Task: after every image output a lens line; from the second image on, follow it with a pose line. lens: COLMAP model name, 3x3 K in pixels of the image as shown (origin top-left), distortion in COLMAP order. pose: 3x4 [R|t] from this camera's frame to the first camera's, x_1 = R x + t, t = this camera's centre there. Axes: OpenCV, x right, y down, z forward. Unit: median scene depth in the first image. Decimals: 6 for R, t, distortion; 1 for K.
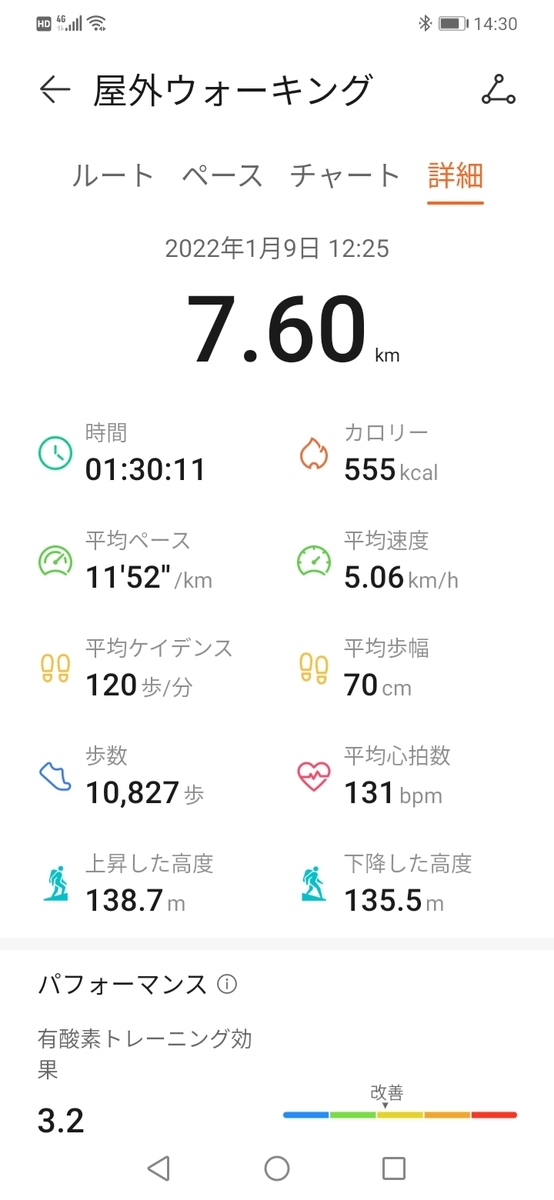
lens RADIAL K [[484.7, 0, 277.0], [0, 484.7, 600.0], [0, 0, 1]] dist [0.000121, -0.000046]
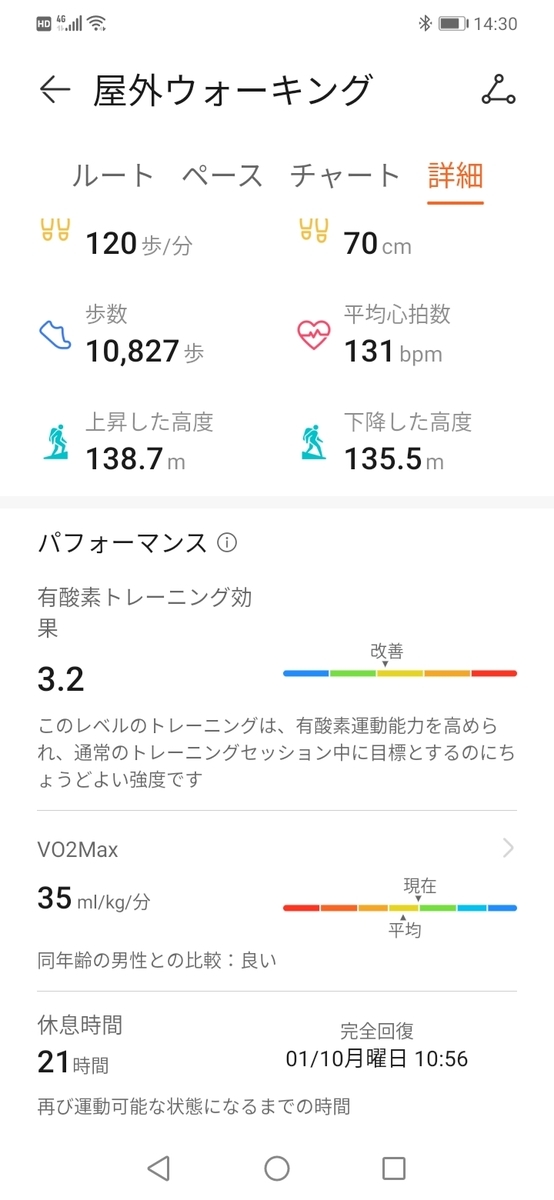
lens RADIAL K [[484.7, 0, 277.0], [0, 484.7, 600.0], [0, 0, 1]] dist [0.000121, -0.000046]
pose [[1.000000, -0.000004, 0.000029, 0.000003], [0.000004, 1.000000, 0.000002, 0.911009], [-0.000029, -0.000002, 1.000000, 0.000022]]
